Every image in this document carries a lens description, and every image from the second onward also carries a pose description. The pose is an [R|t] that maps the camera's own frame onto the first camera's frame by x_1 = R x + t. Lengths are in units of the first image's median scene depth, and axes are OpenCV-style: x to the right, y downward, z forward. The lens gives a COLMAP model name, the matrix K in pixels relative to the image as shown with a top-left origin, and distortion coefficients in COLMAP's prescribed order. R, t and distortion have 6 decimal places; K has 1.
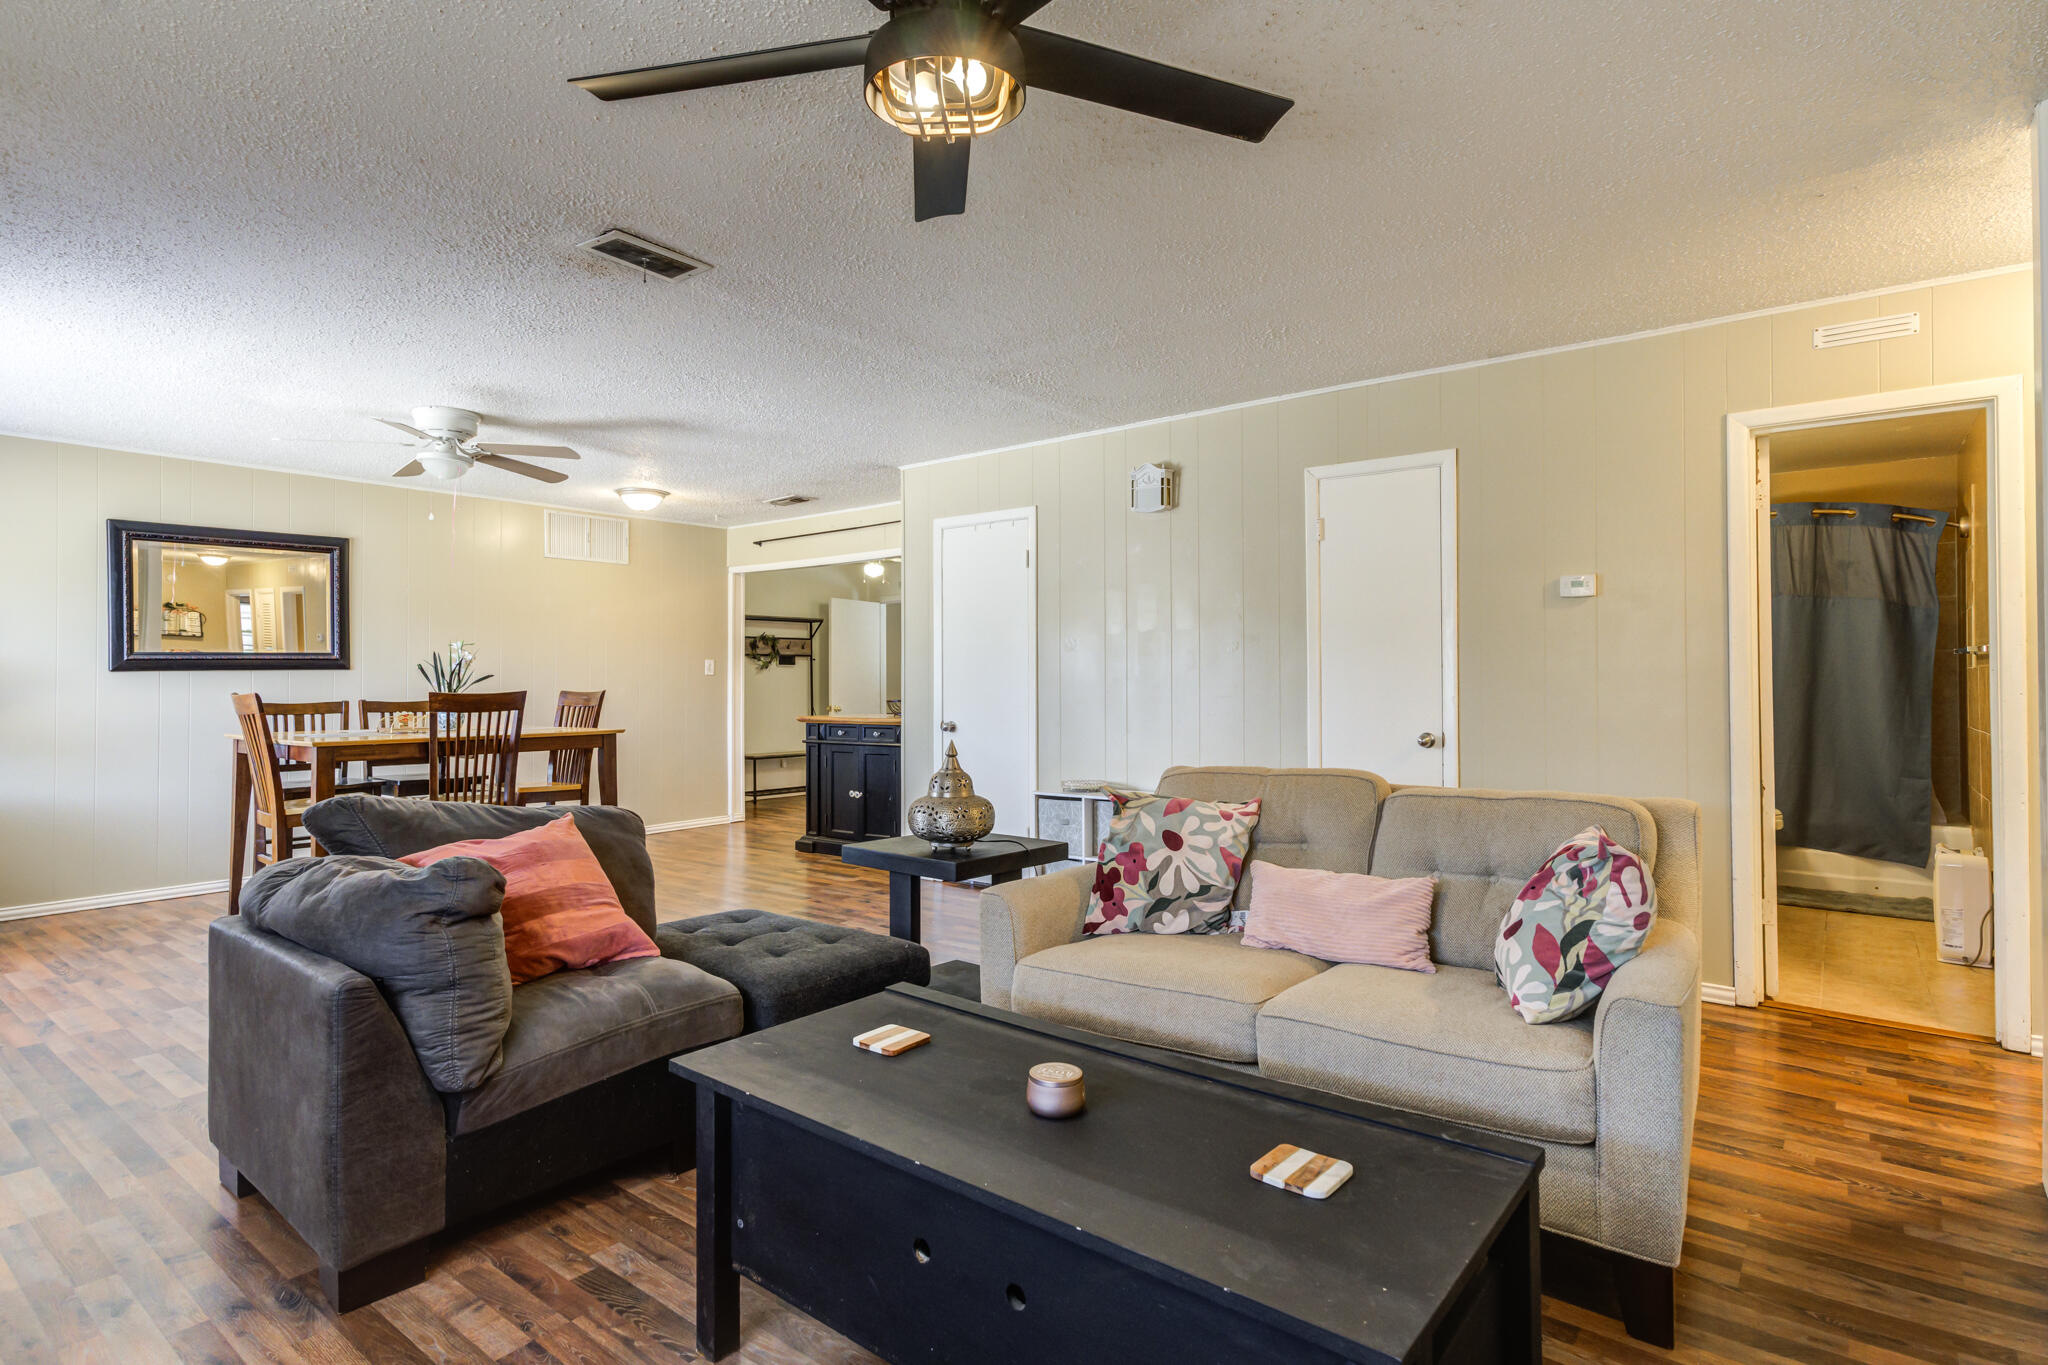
lens RADIAL K [[1036.9, 0, 1020.2], [0, 1036.9, 661.7], [0, 0, 1]] dist [0.007456, 0.001973]
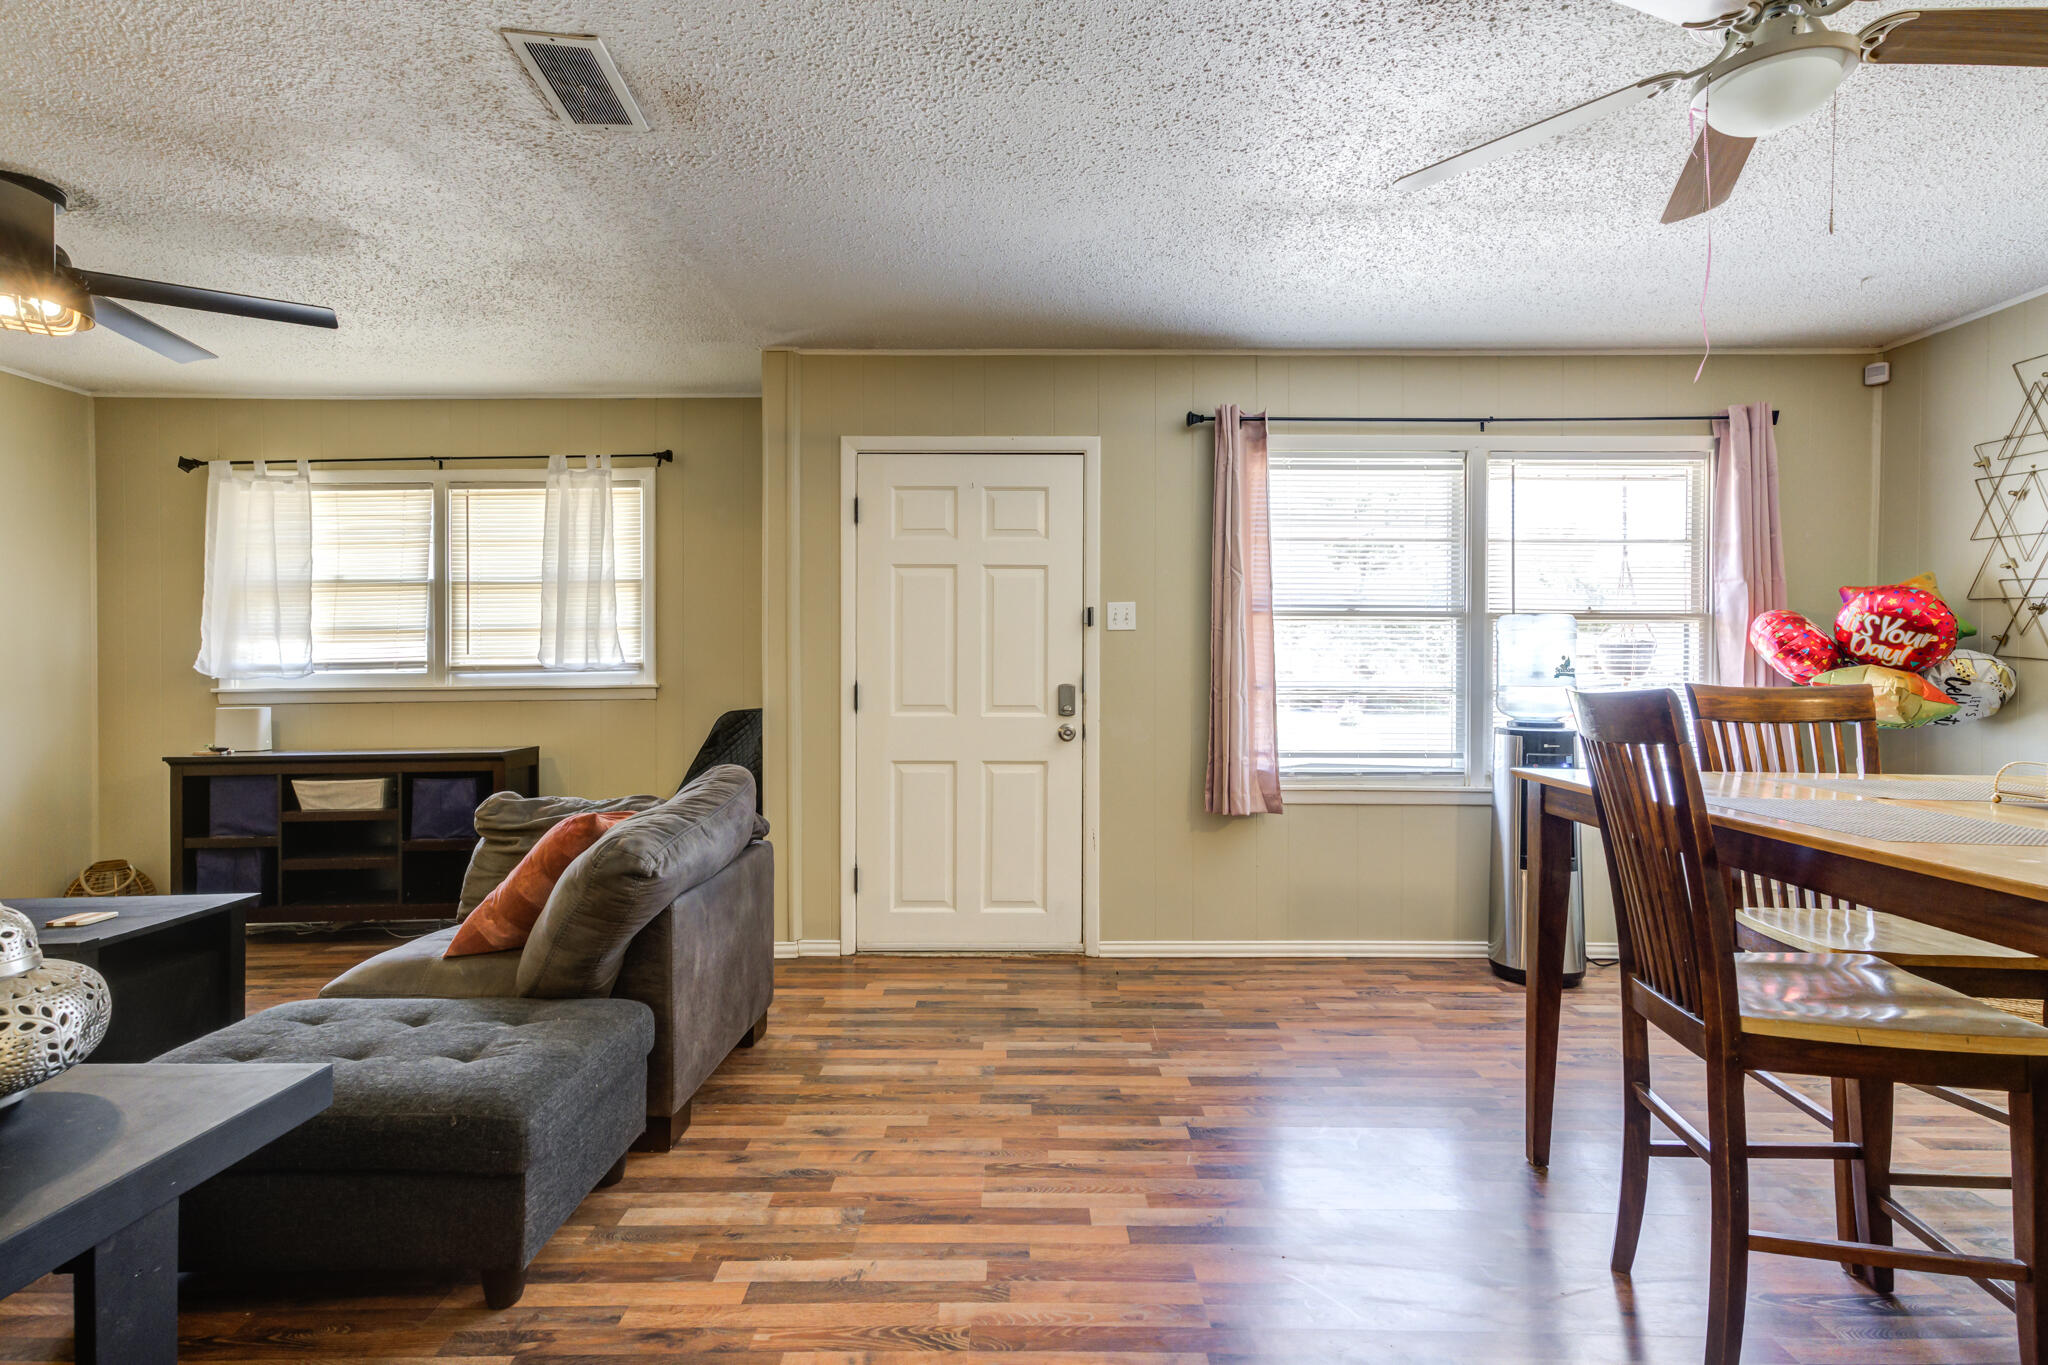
lens RADIAL K [[1007.4, 0, 1001.9], [0, 1007.4, 666.7], [0, 0, 1]] dist [0.026711, 0.001372]
pose [[-0.788206, 0.007207, -0.615369, -0.105409], [0.015456, 0.999848, -0.008087, 0.018419], [0.615217, -0.015885, -0.788197, 1.262739]]
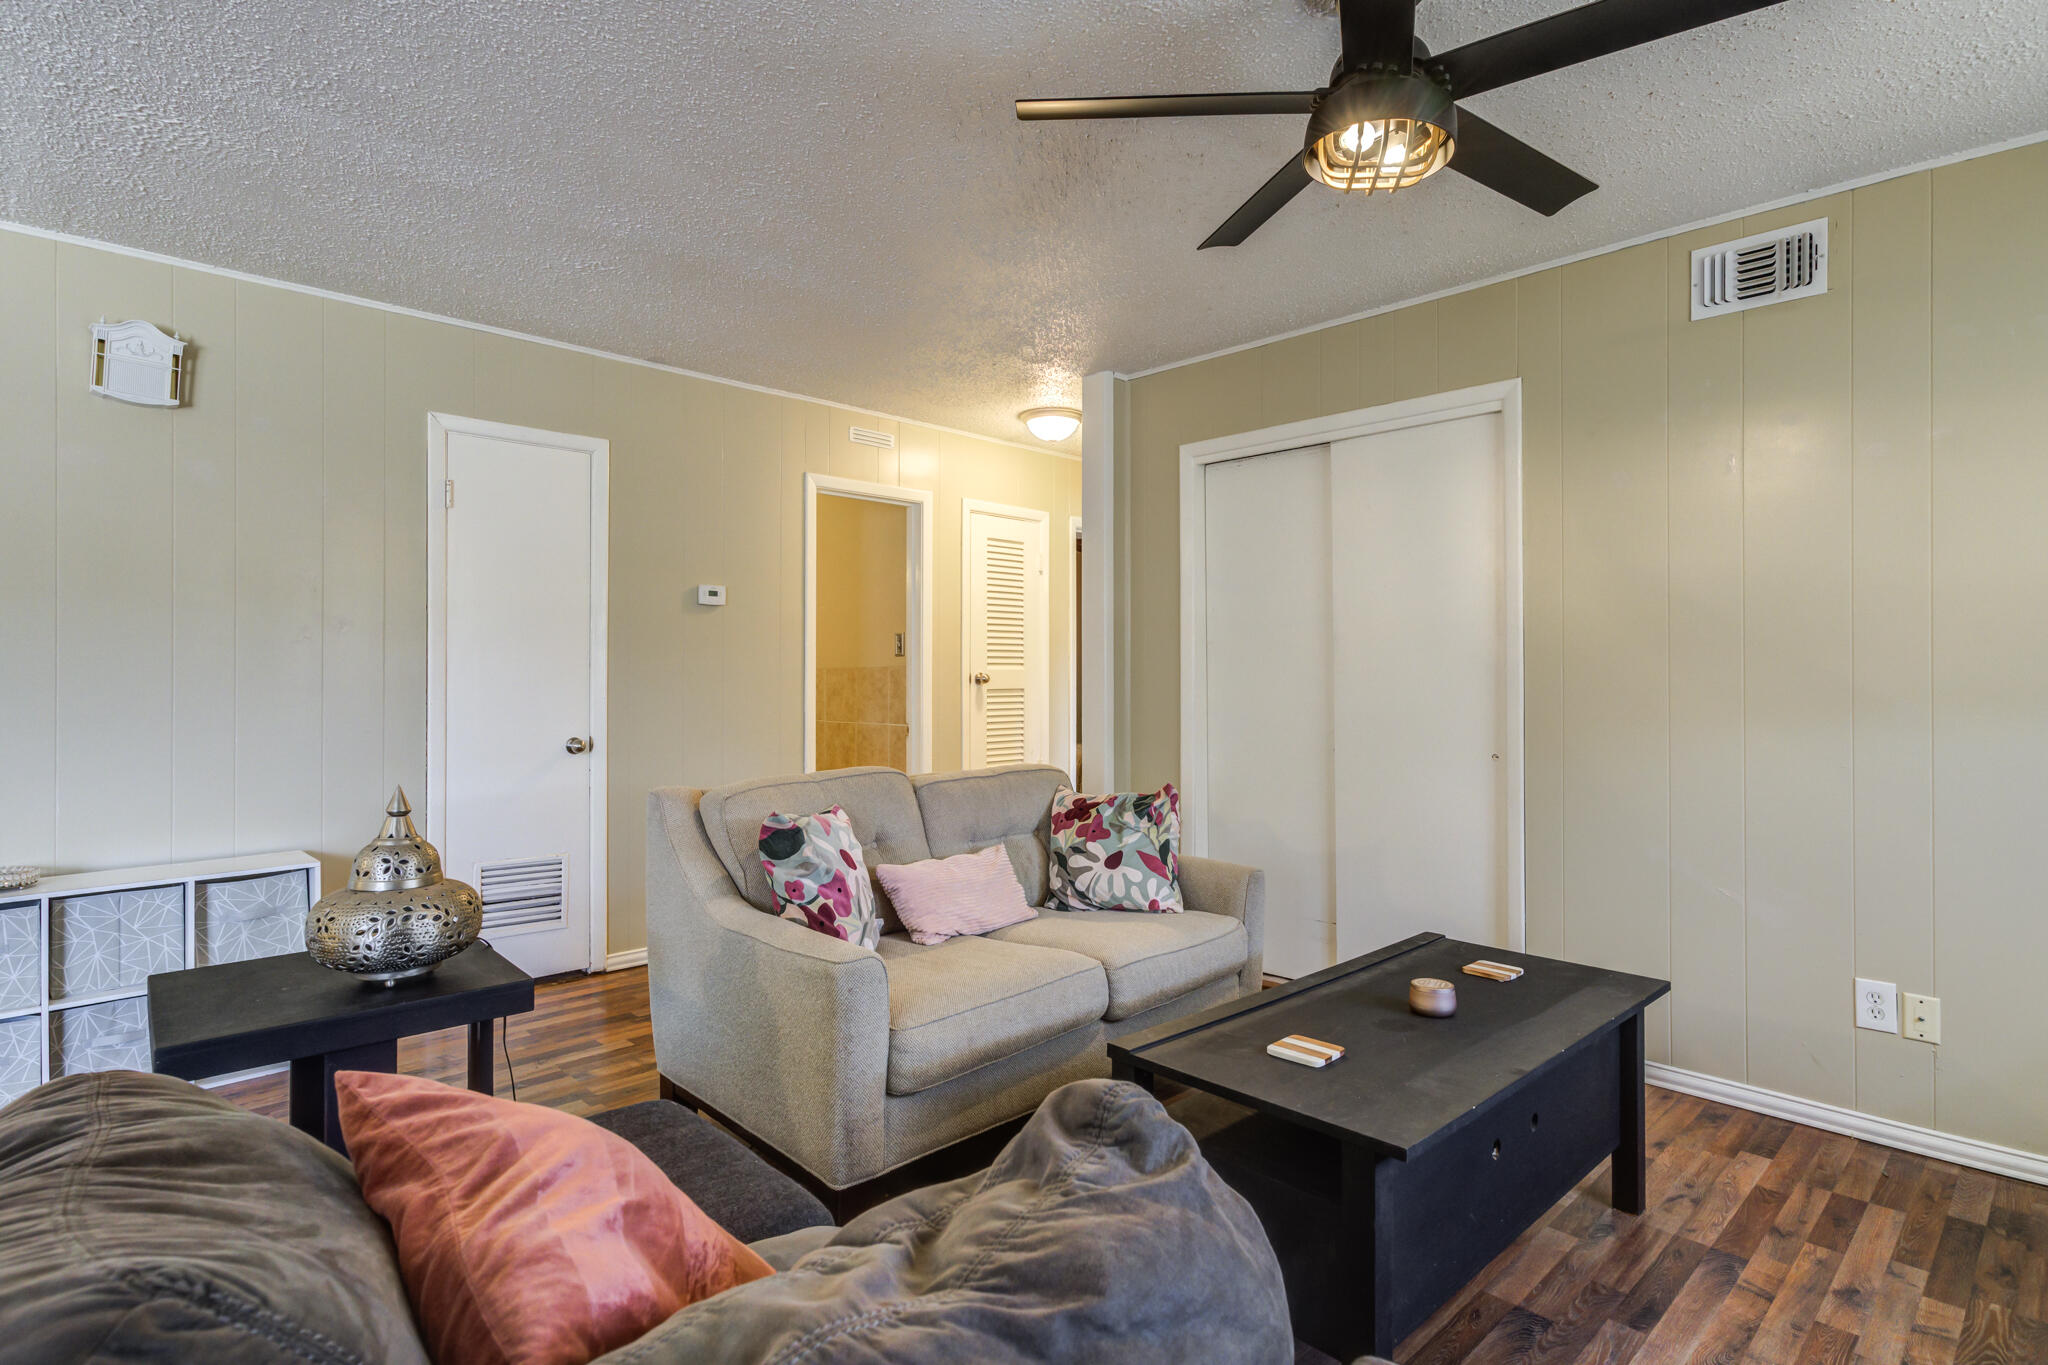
lens RADIAL K [[1064.5, 0, 1009.4], [0, 1064.5, 662.2], [0, 0, 1]] dist [0.035625, -0.000438]
pose [[0.159422, 0.013400, 0.987120, -0.496044], [-0.016145, 0.999810, -0.010965, 0.005204], [-0.987078, -0.014189, 0.159608, 0.471664]]
